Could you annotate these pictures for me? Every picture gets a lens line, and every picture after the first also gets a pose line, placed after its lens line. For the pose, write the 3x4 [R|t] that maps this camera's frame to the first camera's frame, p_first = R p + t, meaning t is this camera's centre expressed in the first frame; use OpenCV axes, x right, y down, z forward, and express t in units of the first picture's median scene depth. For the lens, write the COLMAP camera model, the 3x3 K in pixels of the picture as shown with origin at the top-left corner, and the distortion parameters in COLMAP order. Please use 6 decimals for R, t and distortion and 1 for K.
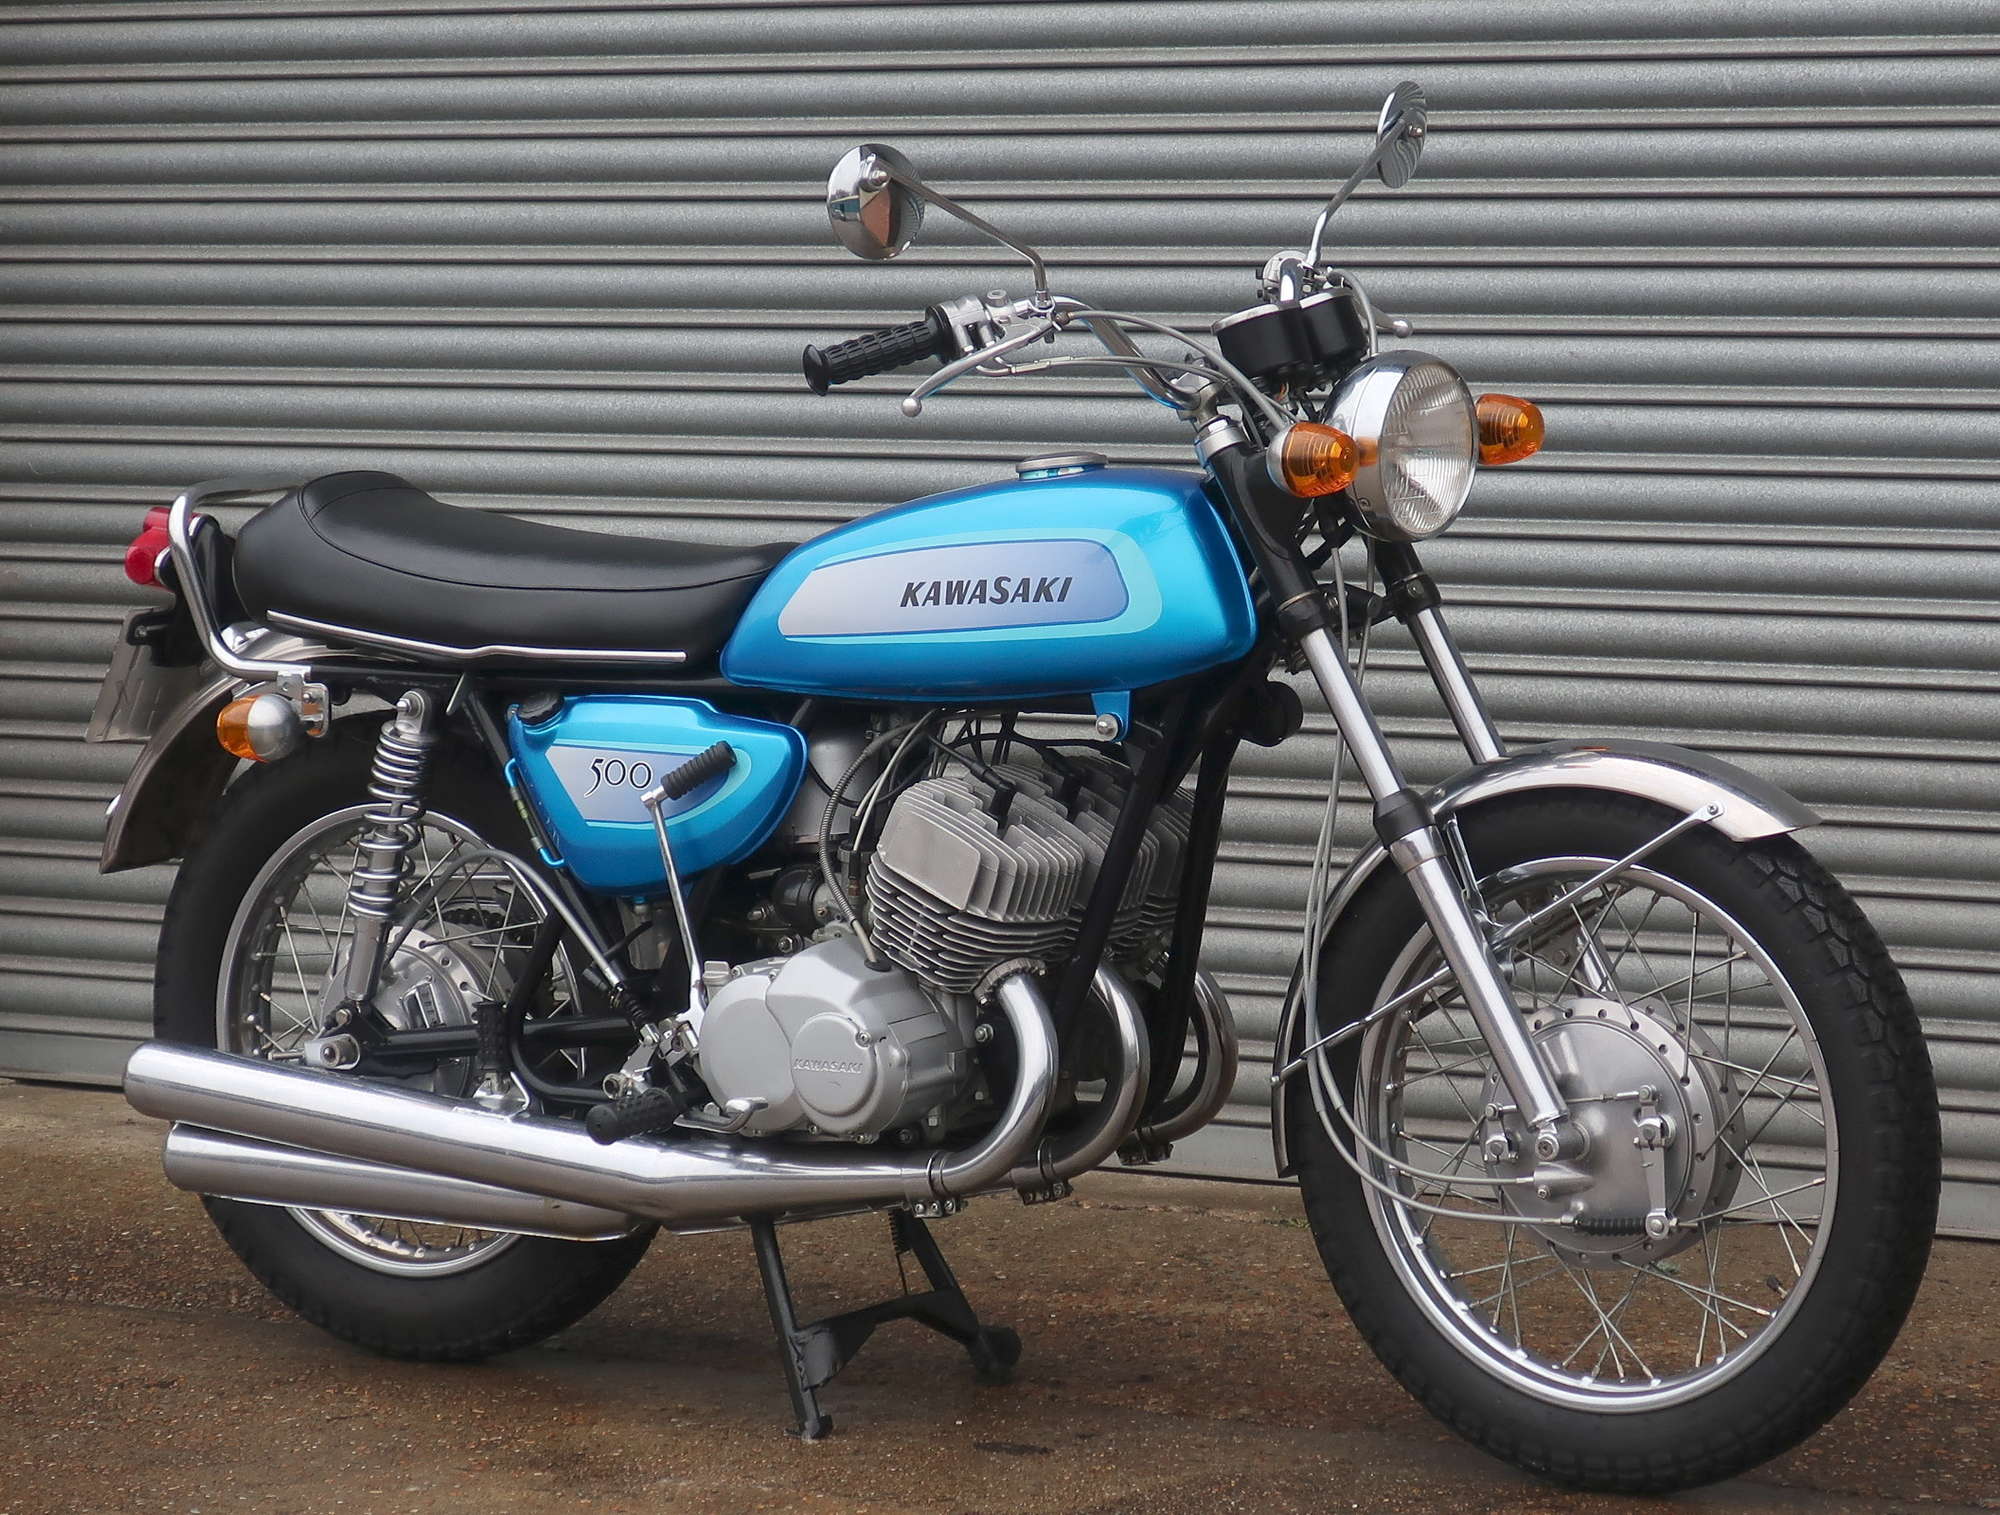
lens RADIAL K [[7742.4, 0, 998.3], [0, 7742.4, 761.8], [0, 0, 1]] dist [-0.104884, 0.000000]
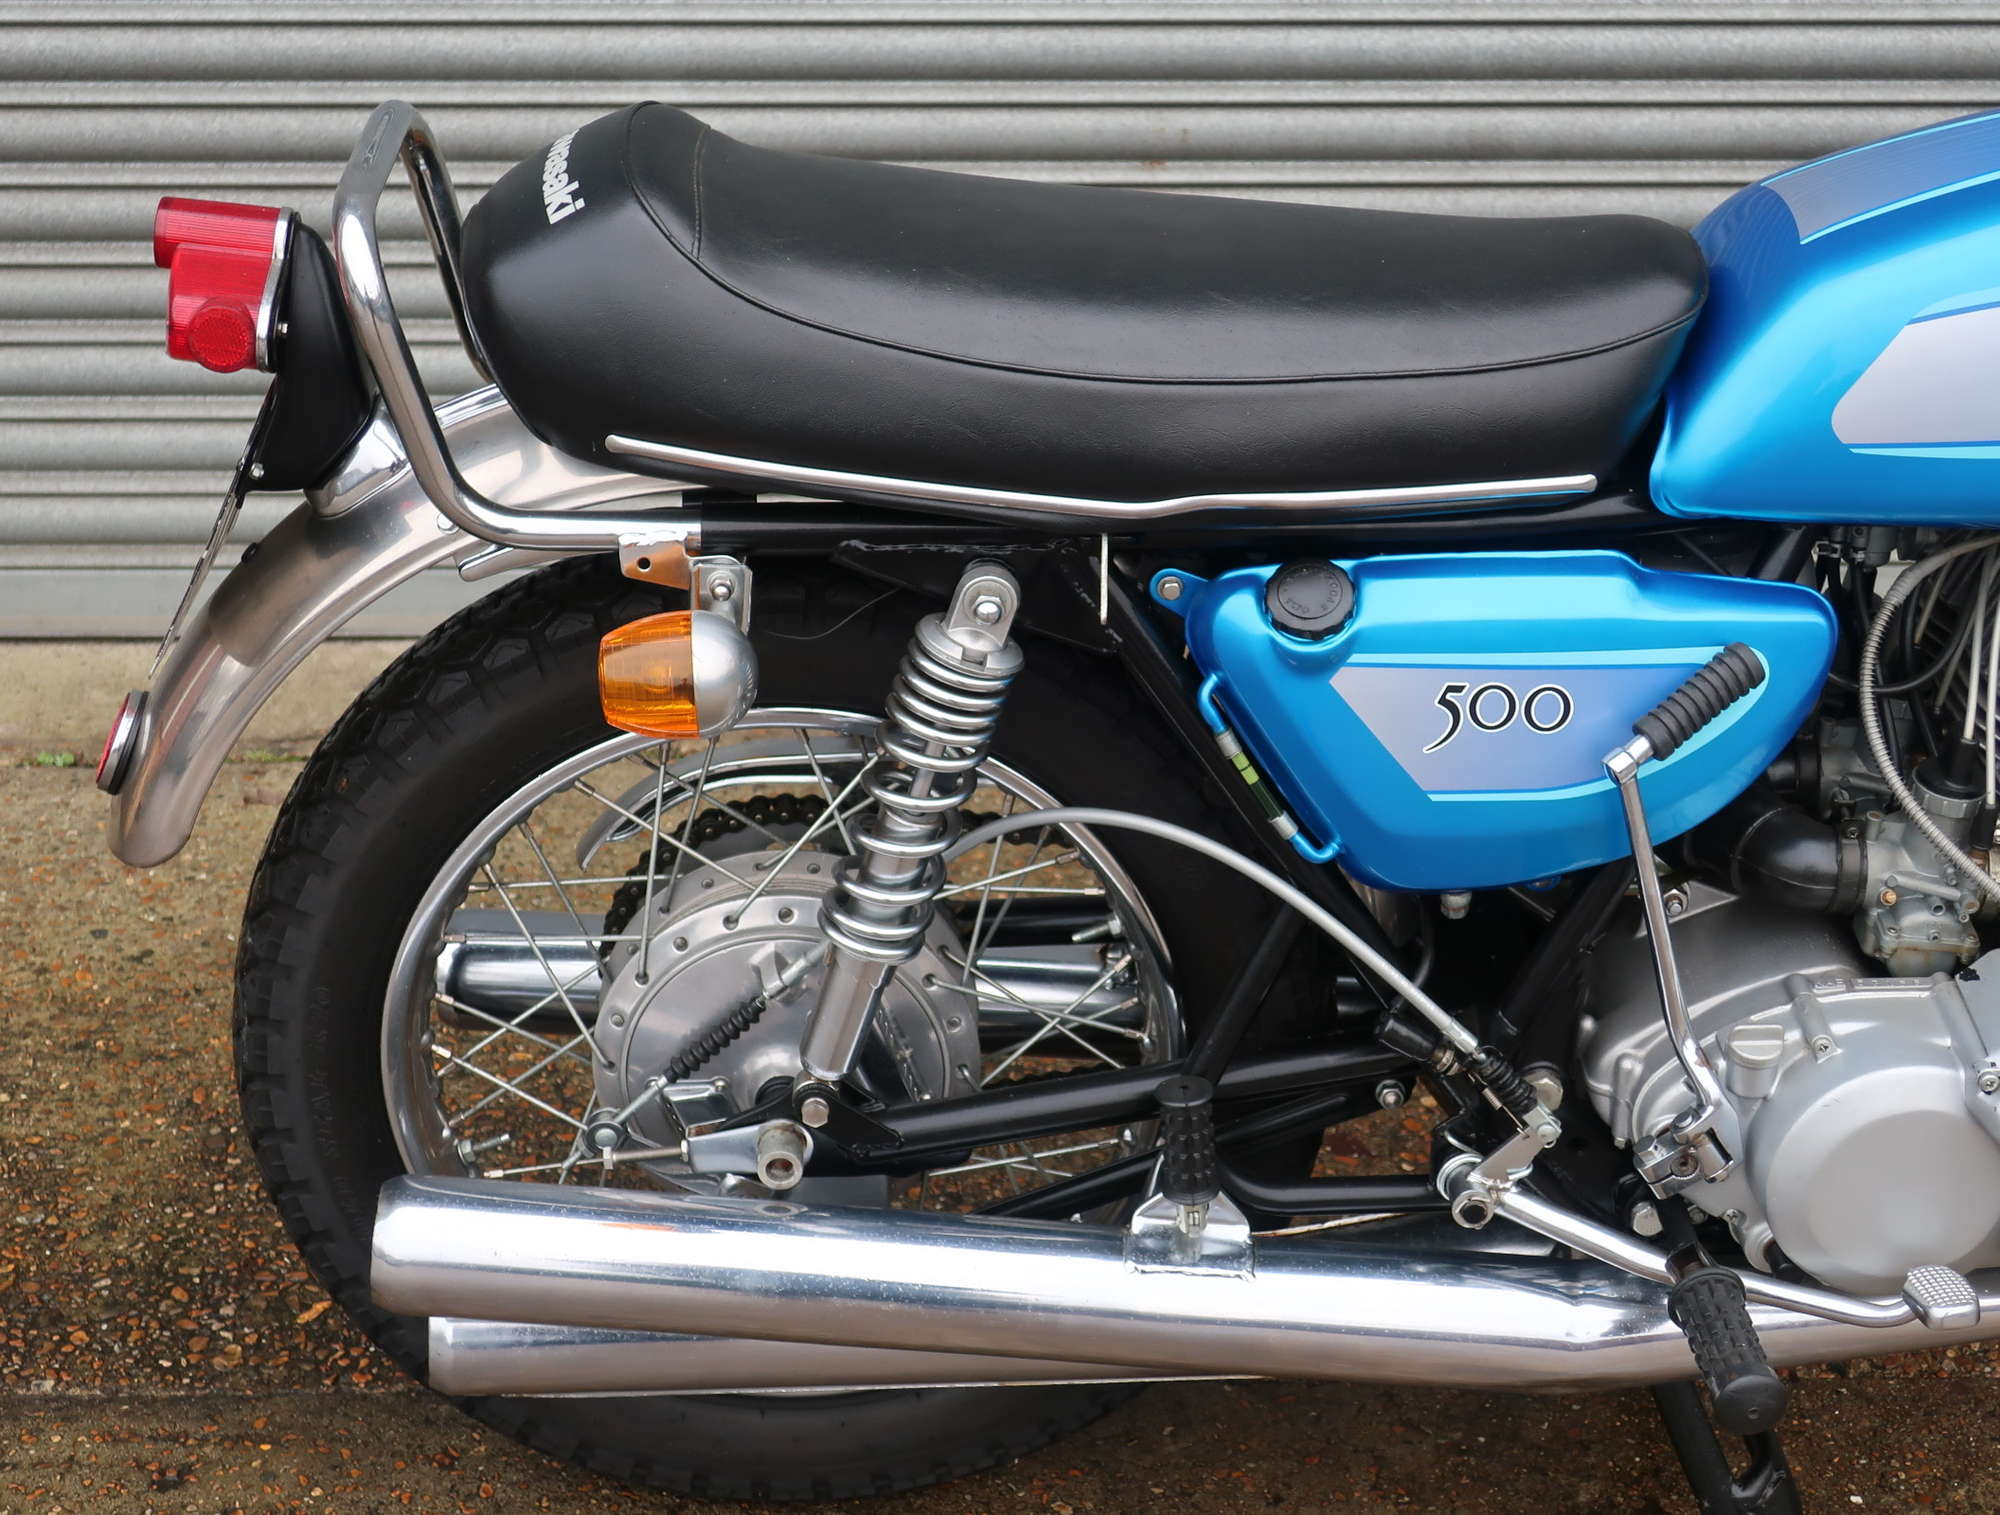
lens RADIAL K [[3524.2, 0, 1008.3], [0, 3524.2, 760.3], [0, 0, 1]] dist [0.010767, 0.000000]
pose [[0.801989, -0.243263, 0.545561, -0.220638], [0.033490, 0.930194, 0.365538, -0.090358], [-0.596399, -0.274886, 0.754152, 0.853299]]
